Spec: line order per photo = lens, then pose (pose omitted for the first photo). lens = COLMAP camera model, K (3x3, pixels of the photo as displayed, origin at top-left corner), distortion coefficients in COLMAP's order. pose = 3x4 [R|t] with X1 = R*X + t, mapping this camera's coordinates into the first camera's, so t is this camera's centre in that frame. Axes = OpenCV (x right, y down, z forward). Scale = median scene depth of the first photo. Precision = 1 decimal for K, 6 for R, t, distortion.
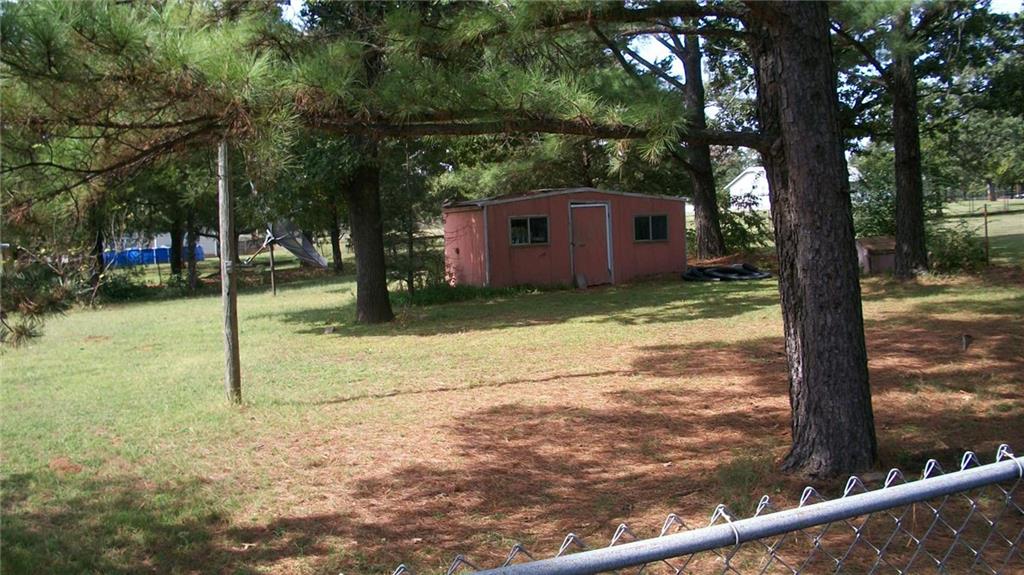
lens RADIAL K [[1072.9, 0, 512.0], [0, 1072.9, 287.5], [0, 0, 1]] dist [-0.215452, 0.205624]
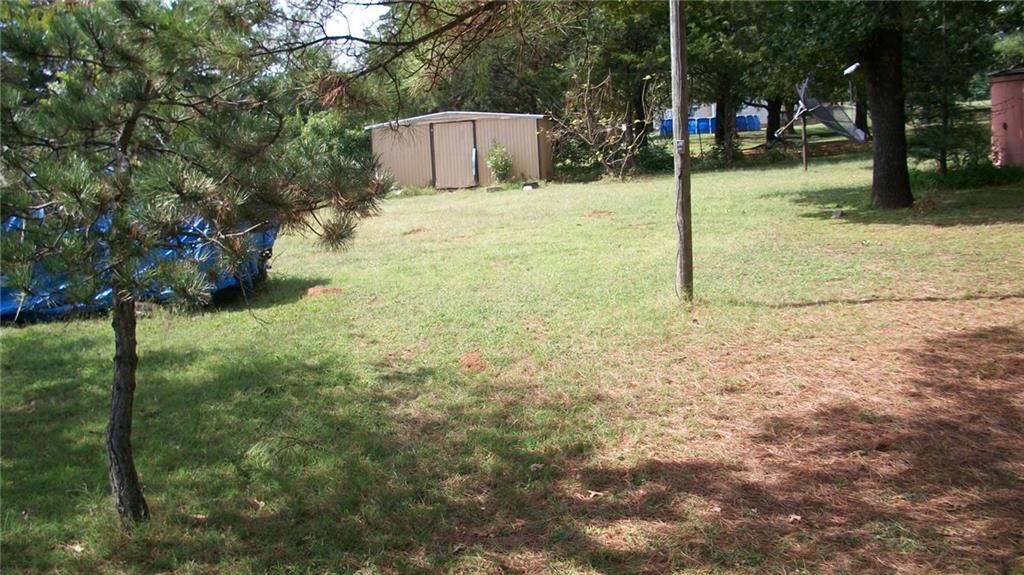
lens RADIAL K [[1072.9, 0, 512.0], [0, 1072.9, 287.5], [0, 0, 1]] dist [-0.215452, 0.205624]
pose [[0.865392, 0.069398, -0.496266, 0.057716], [-0.007820, 0.992113, 0.125102, -0.012466], [0.501034, -0.104381, 0.859110, 0.153024]]
